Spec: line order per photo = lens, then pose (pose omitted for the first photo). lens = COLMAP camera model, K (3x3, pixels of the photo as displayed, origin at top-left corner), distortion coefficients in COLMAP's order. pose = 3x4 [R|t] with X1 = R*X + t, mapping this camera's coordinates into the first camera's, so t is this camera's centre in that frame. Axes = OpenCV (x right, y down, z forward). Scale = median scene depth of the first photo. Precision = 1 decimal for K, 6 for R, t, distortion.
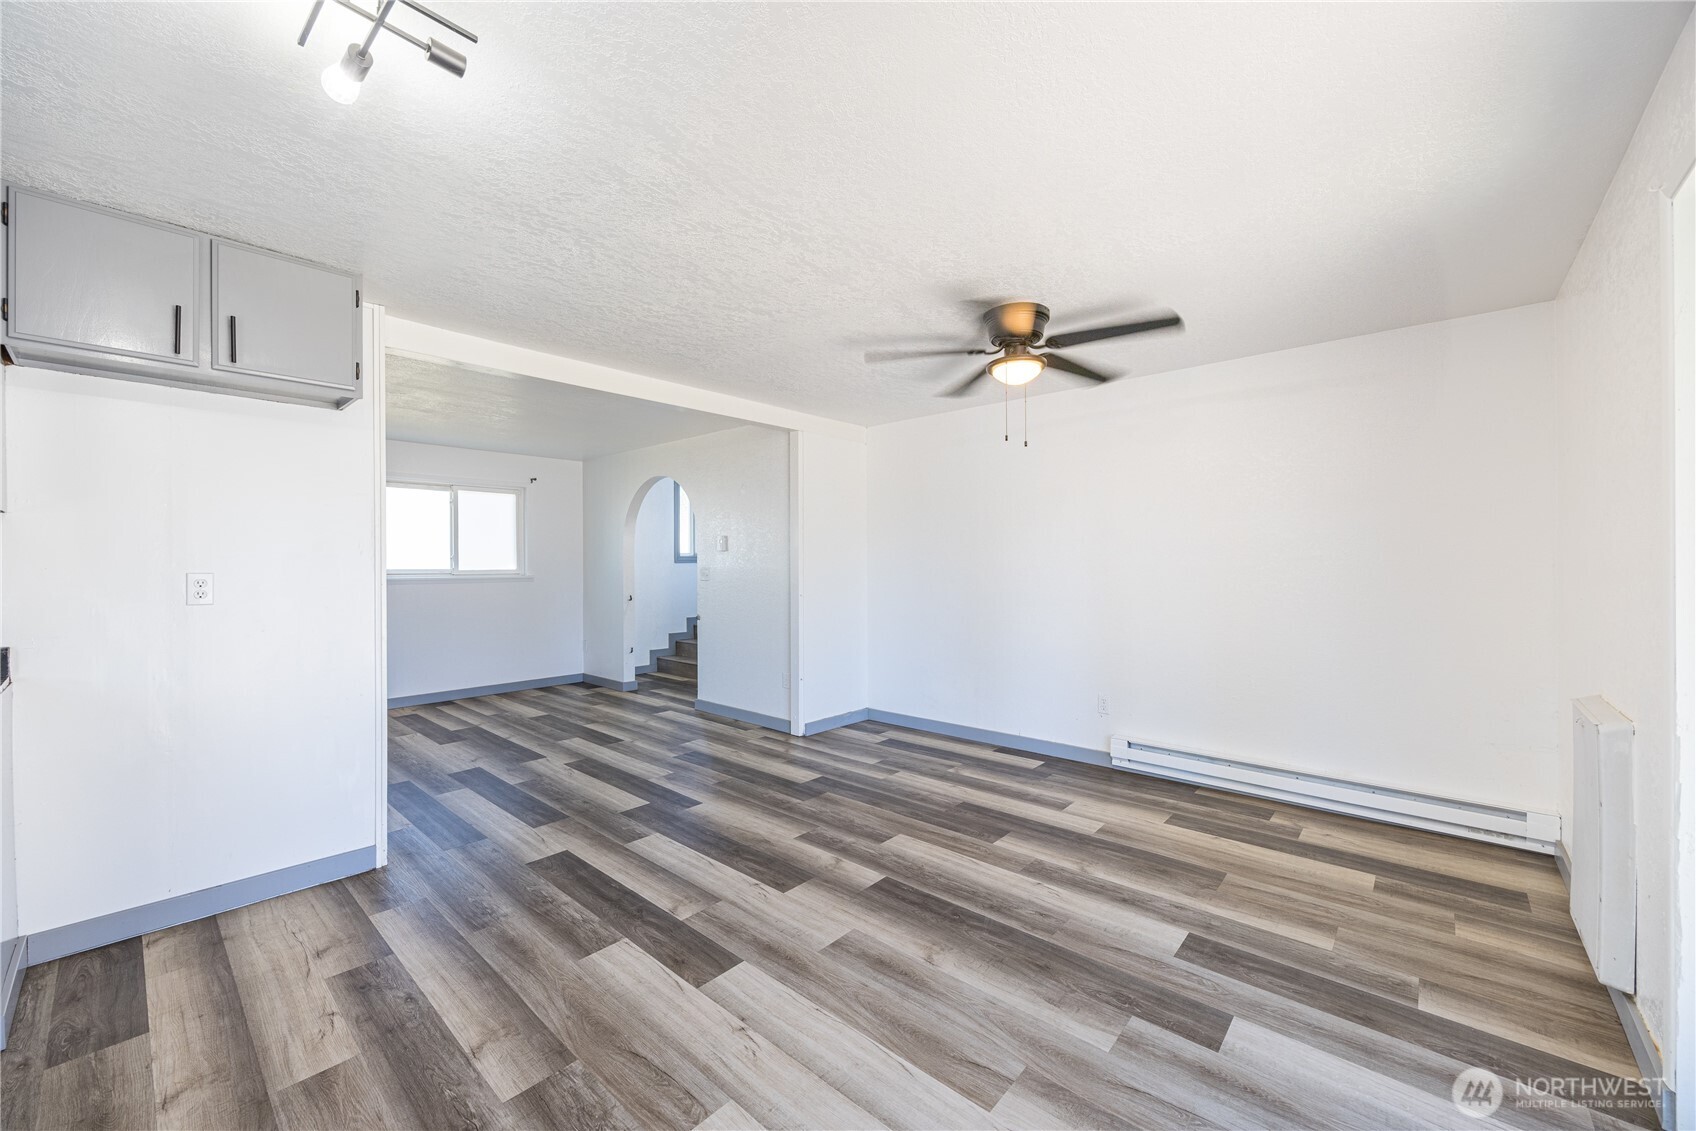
lens RADIAL K [[654.3, 0, 849.4], [0, 654.3, 566.0], [0, 0, 1]] dist [0.000781, 0.000138]
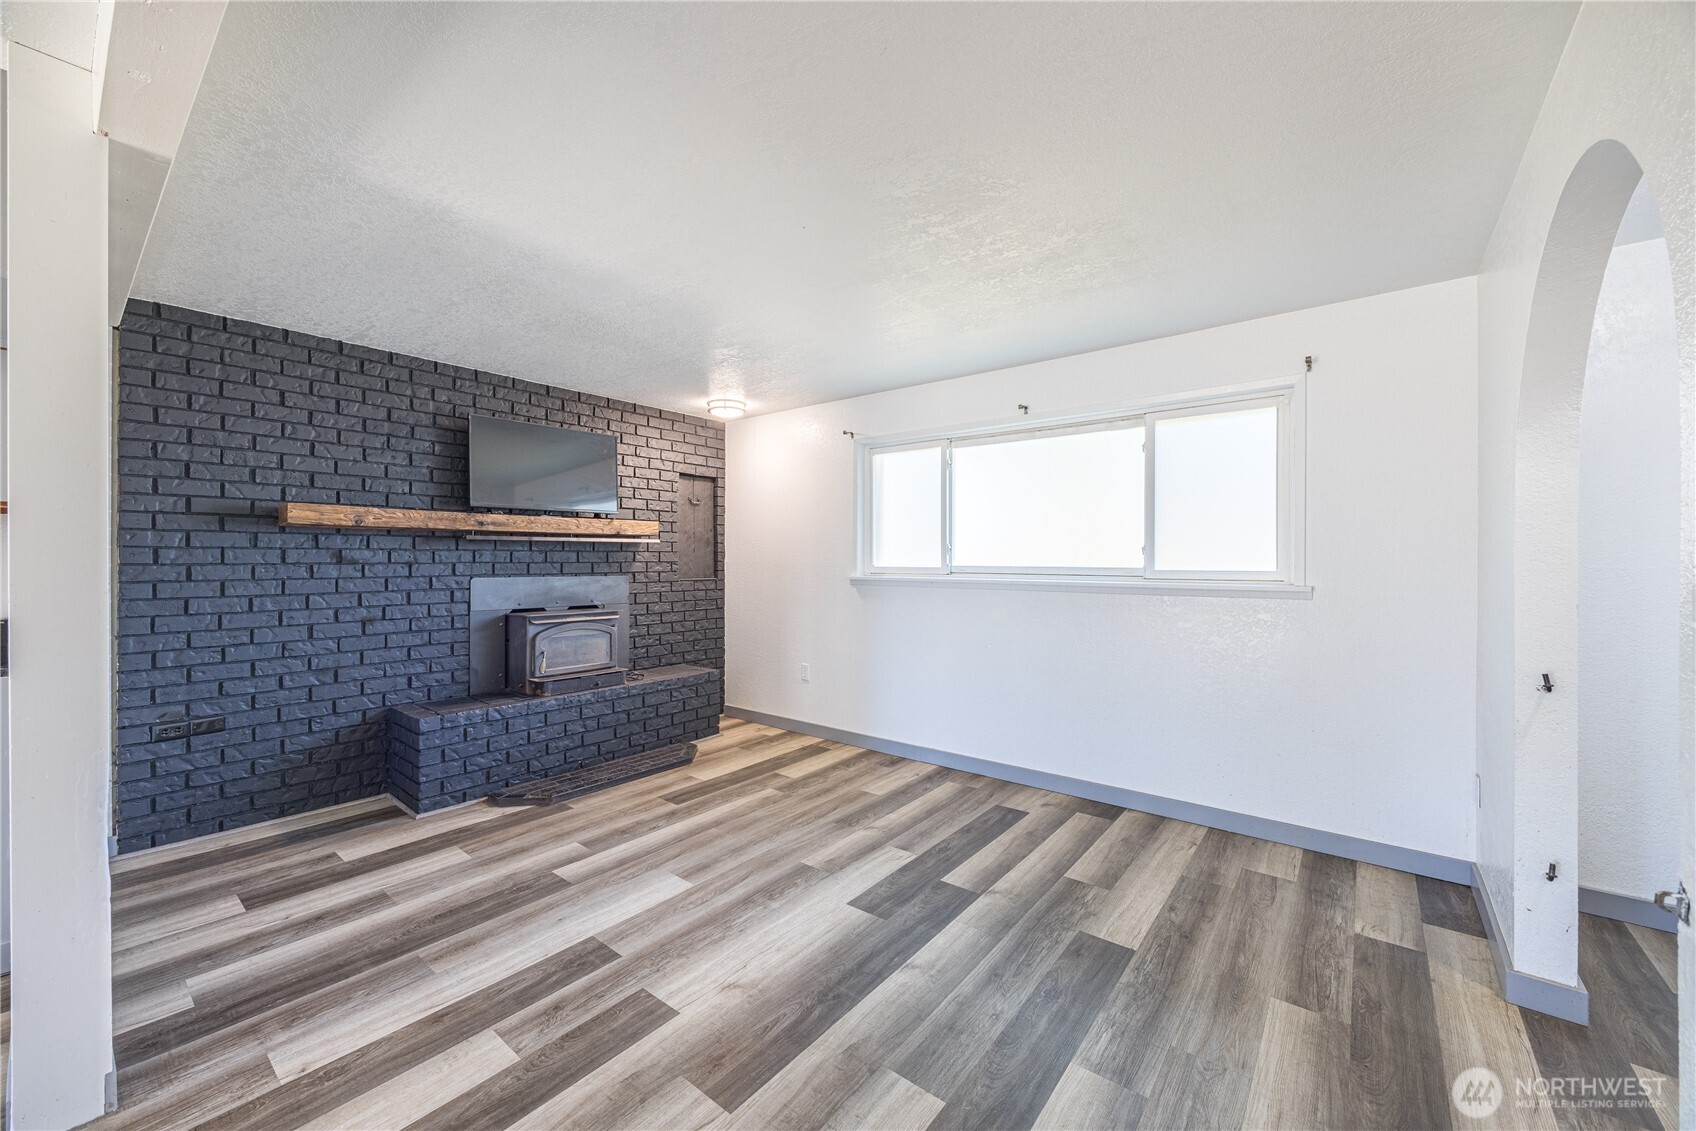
lens RADIAL K [[654.3, 0, 847.8], [0, 654.3, 561.2], [0, 0, 1]] dist [0.000781, 0.000138]
pose [[0.056060, 0.005639, -0.998411, -0.076718], [-0.001311, 0.999984, 0.005574, -0.003615], [0.998427, 0.000997, 0.056067, 0.736239]]
